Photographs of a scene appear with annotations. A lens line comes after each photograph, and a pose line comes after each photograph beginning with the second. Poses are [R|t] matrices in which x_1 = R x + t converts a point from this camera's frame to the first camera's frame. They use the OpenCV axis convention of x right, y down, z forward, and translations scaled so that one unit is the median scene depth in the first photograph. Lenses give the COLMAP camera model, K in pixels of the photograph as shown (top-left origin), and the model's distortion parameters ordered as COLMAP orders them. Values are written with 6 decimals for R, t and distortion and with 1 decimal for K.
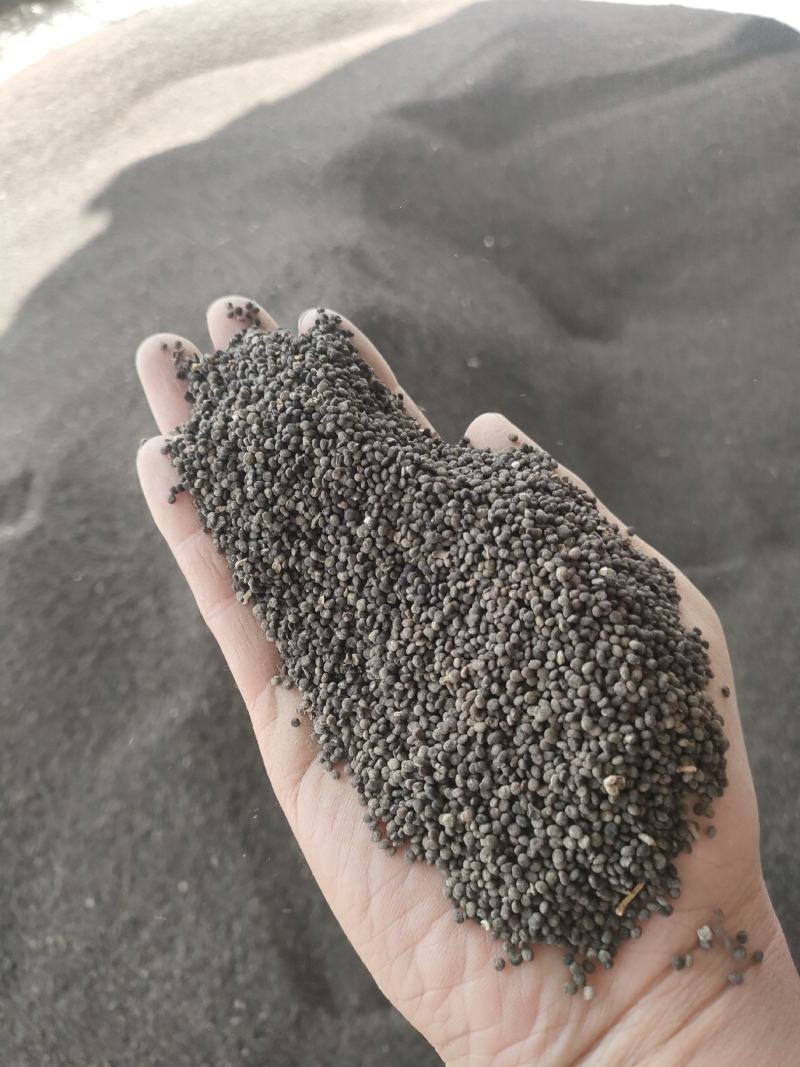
lens RADIAL K [[786.6, 0, 375.5], [0, 786.6, 567.1], [0, 0, 1]] dist [0.057197, -0.072663]
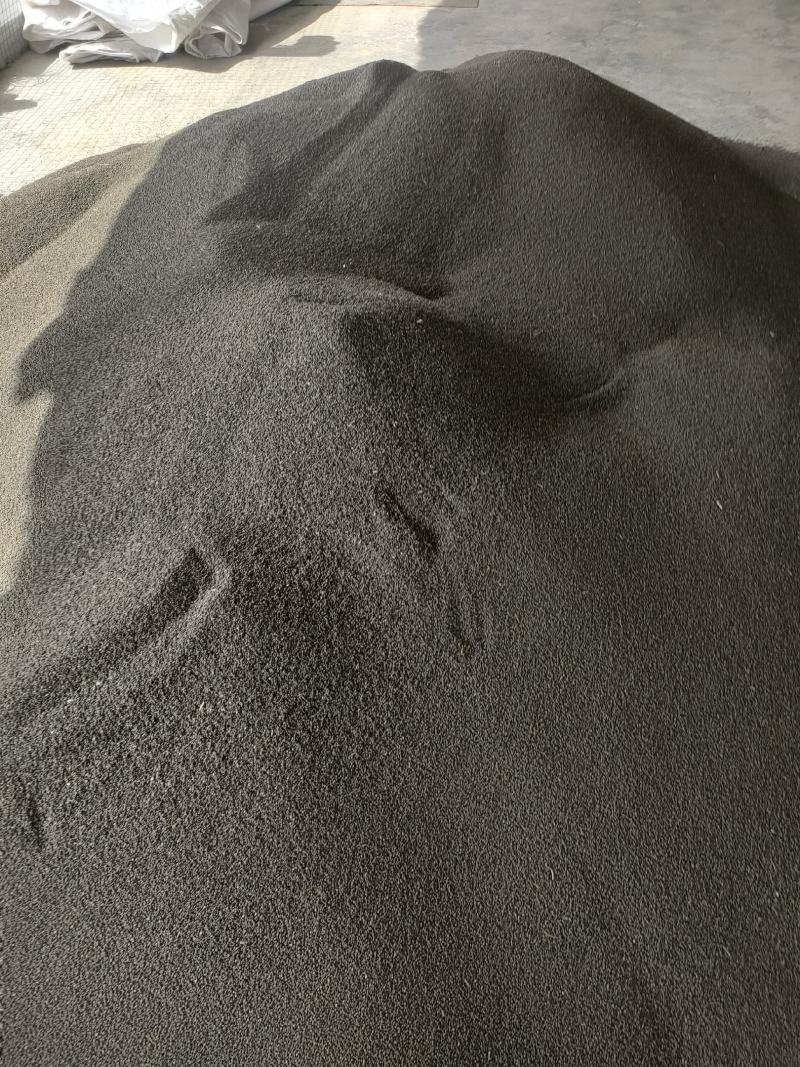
lens RADIAL K [[797.9, 0, 419.6], [0, 797.9, 553.3], [0, 0, 1]] dist [0.073032, -0.047514]
pose [[0.780248, -0.529679, 0.332645, -0.495655], [0.570396, 0.820786, -0.030957, 0.105495], [-0.256634, 0.213894, 0.942544, -0.206456]]
